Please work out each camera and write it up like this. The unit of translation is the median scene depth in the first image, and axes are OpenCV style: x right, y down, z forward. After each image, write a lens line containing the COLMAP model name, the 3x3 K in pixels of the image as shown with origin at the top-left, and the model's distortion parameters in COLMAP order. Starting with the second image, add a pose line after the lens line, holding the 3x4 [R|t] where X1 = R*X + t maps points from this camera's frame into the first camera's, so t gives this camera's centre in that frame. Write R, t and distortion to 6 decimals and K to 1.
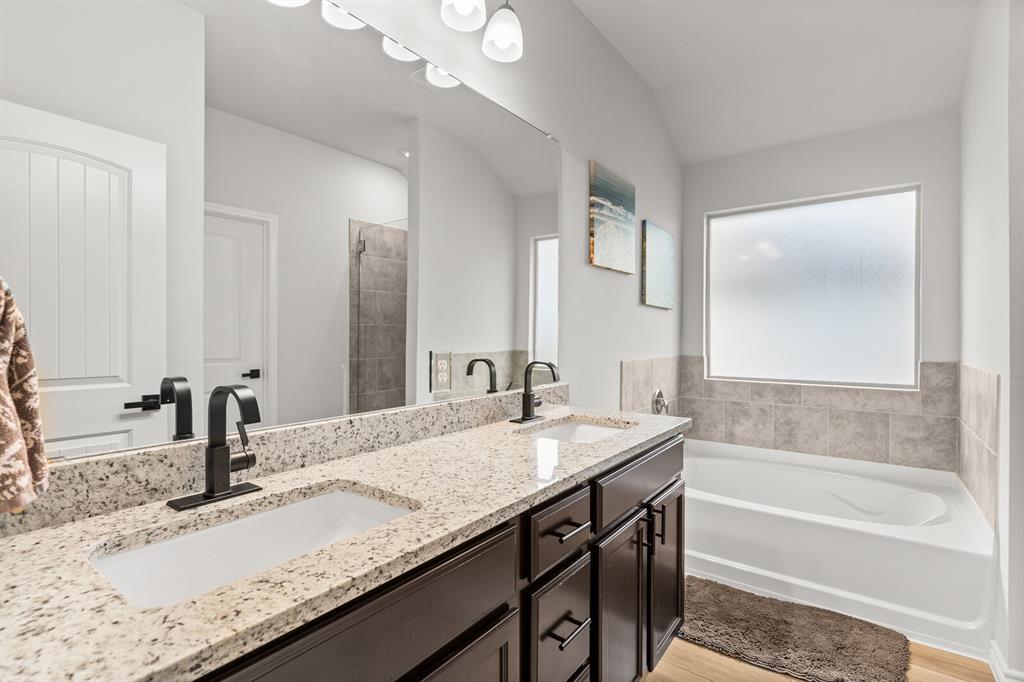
lens RADIAL K [[481.8, 0, 510.8], [0, 481.8, 338.4], [0, 0, 1]] dist [-0.003152, -0.000324]
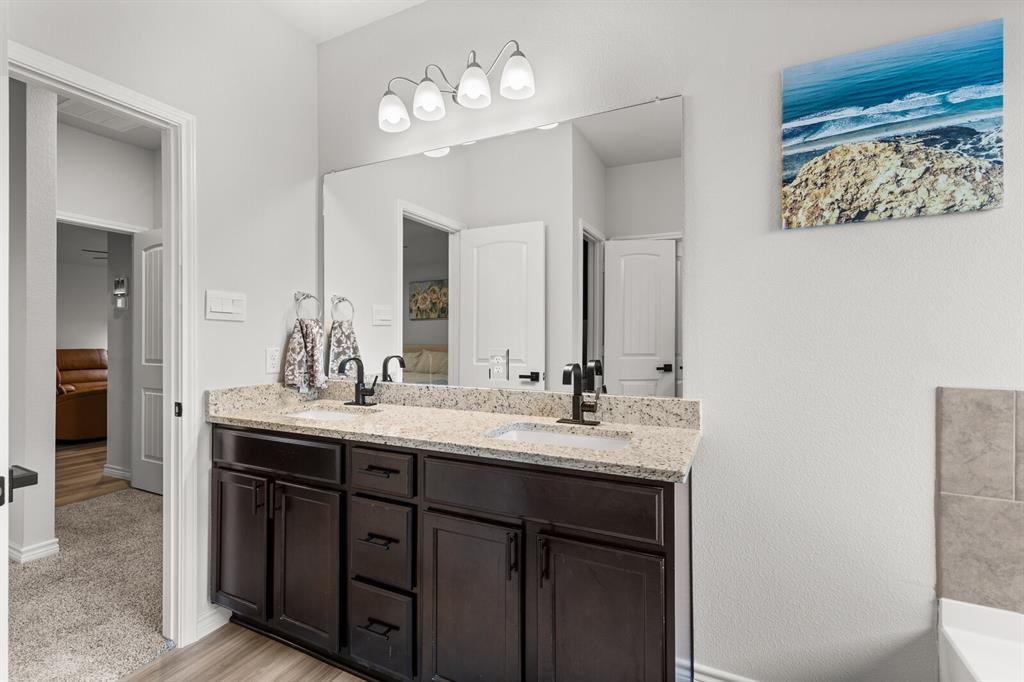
lens RADIAL K [[464.2, 0, 510.5], [0, 464.2, 338.0], [0, 0, 1]] dist [0.000156, 0.000885]
pose [[0.183347, 0.002465, -0.983045, 1.077530], [-0.003408, 0.999992, 0.001871, -0.006627], [0.983042, 0.003007, 0.183354, 0.781141]]
